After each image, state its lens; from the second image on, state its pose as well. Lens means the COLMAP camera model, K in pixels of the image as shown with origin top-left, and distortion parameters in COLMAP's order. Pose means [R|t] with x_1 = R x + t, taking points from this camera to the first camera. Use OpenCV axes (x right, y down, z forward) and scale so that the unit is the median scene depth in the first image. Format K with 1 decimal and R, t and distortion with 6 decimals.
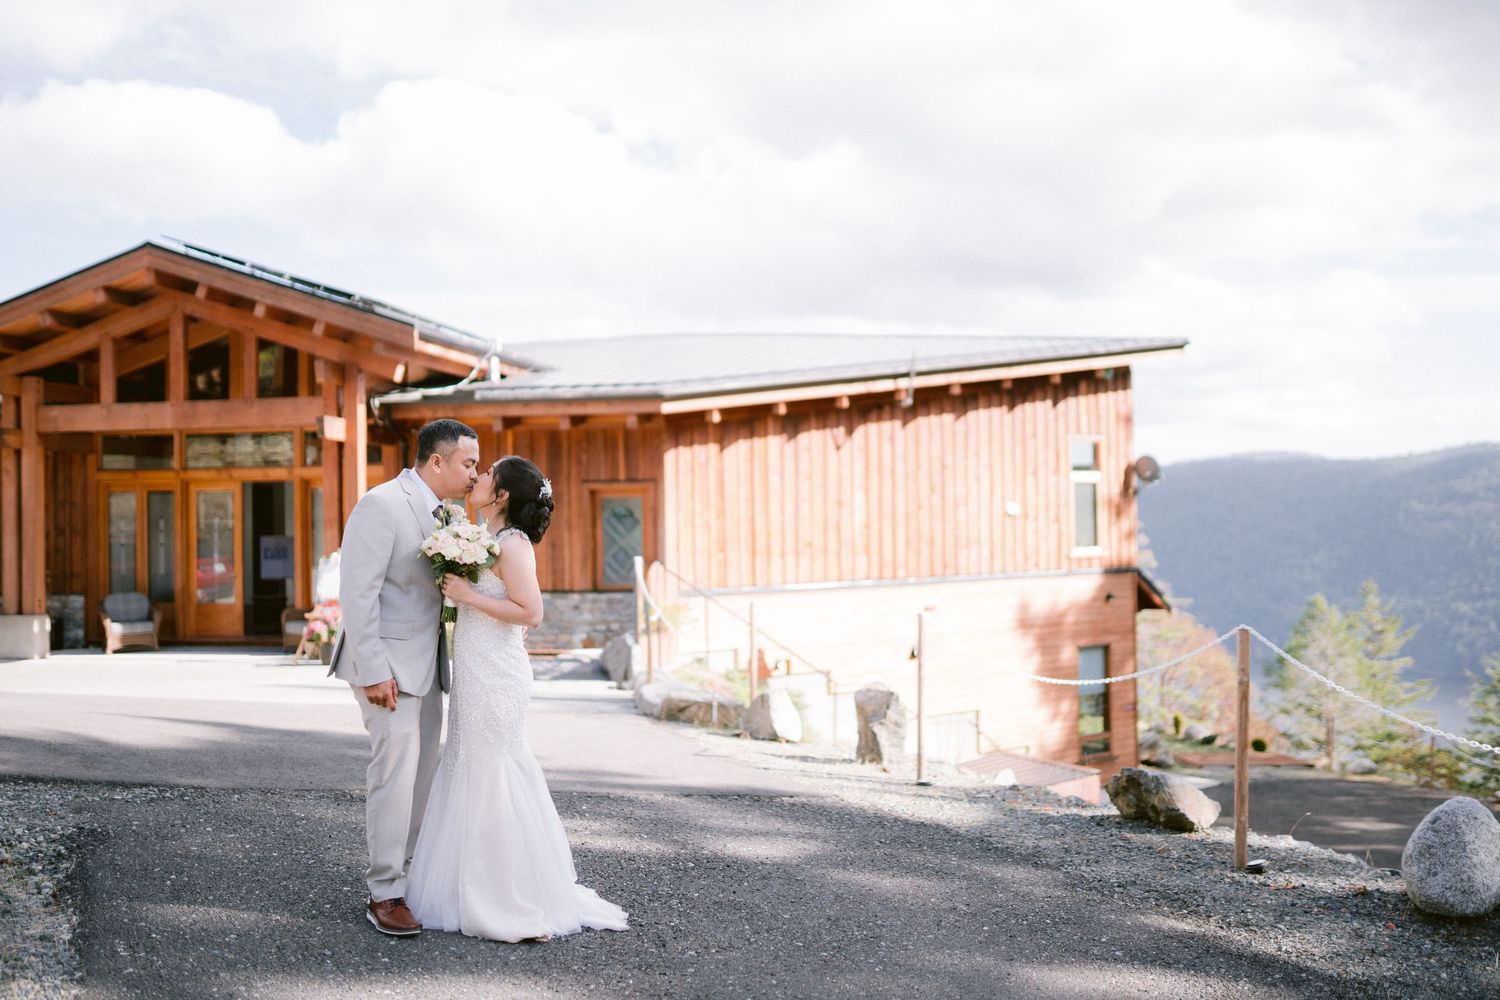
lens RADIAL K [[1406.7, 0, 750.0], [0, 1406.7, 500.0], [0, 0, 1]] dist [-0.078219, 0.117096]
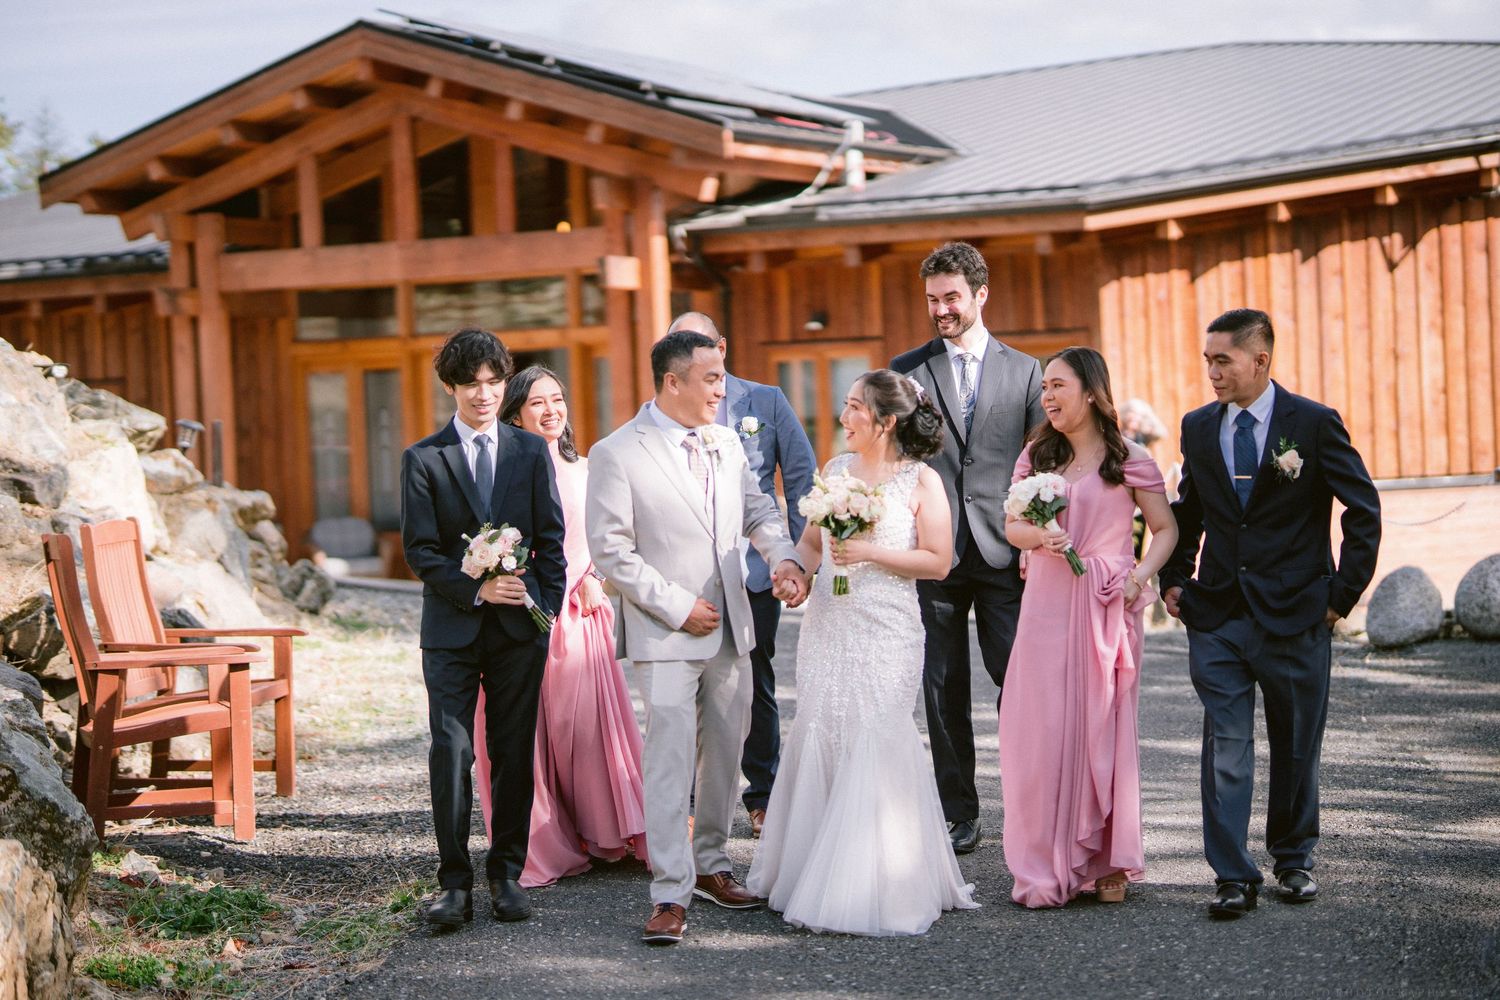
lens RADIAL K [[3532.4, 0, 750.0], [0, 3532.4, 500.0], [0, 0, 1]] dist [0.021274, -0.126740]
pose [[0.965335, -0.021946, -0.260091, 0.216416], [0.032057, 0.998884, 0.034695, 0.003582], [0.259039, -0.041830, 0.964961, -0.677905]]
